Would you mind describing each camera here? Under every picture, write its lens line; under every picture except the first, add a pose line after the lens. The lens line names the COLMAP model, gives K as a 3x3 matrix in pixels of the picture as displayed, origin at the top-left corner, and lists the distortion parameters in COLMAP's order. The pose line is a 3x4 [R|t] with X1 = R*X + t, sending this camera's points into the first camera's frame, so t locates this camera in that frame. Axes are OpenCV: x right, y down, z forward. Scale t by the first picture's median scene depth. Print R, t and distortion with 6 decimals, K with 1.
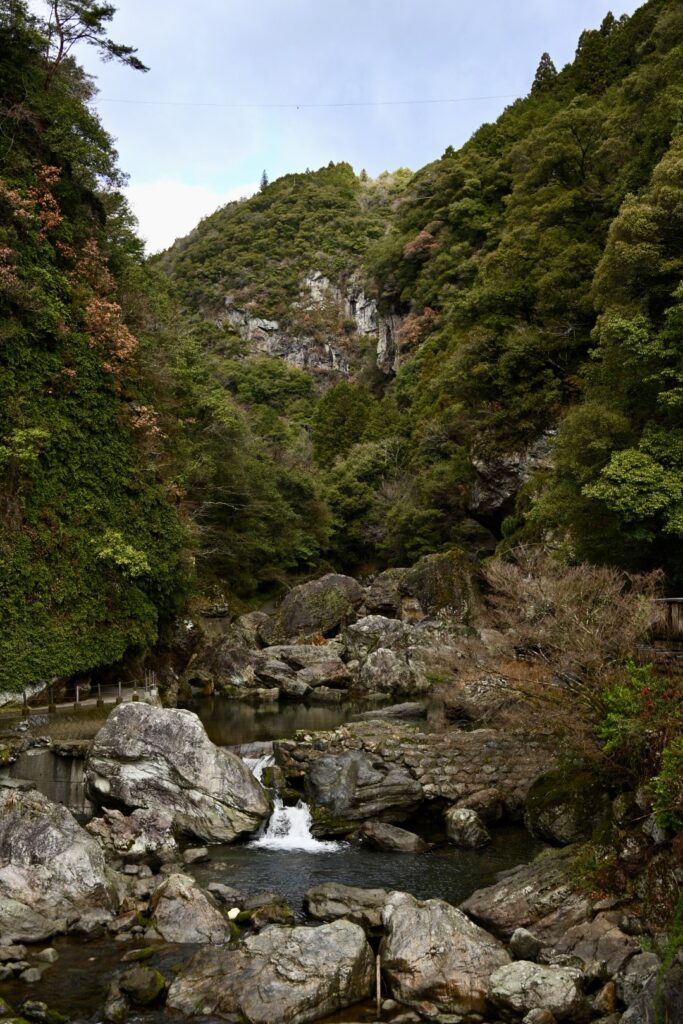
lens RADIAL K [[1265.2, 0, 341.7], [0, 1265.2, 512.5], [0, 0, 1]] dist [-0.011972, 0.000000]
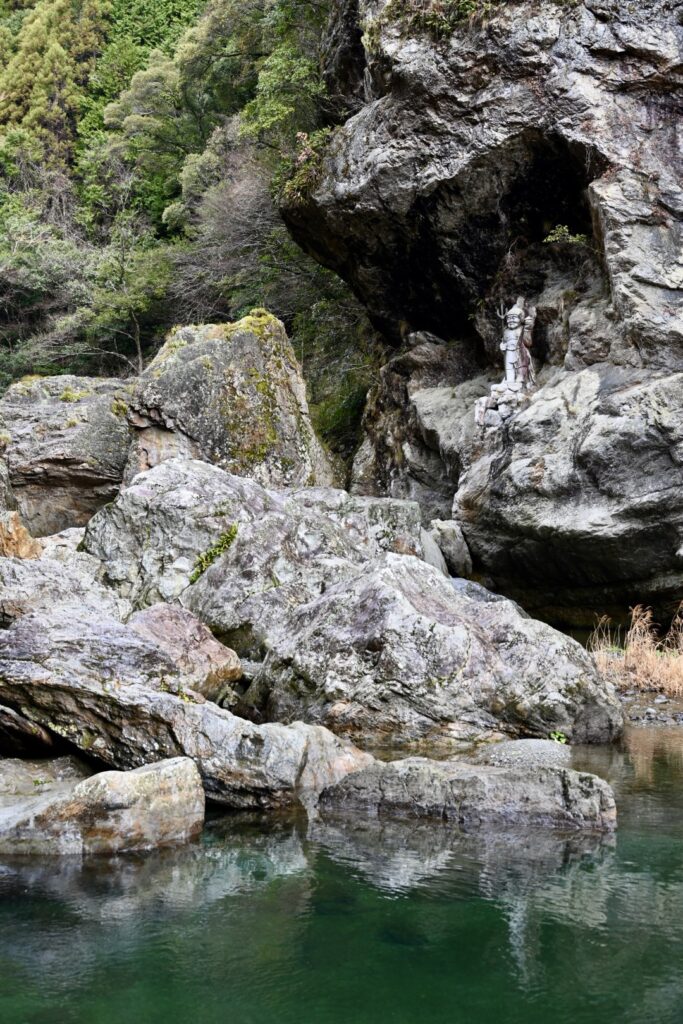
lens RADIAL K [[1421.6, 0, 341.6], [0, 1421.6, 512.5], [0, 0, 1]] dist [0.022339, 0.000000]
pose [[0.875675, 0.005923, 0.482865, -0.101981], [-0.024482, 0.999183, 0.032142, 0.081002], [-0.482281, -0.039967, 0.875105, 0.677653]]
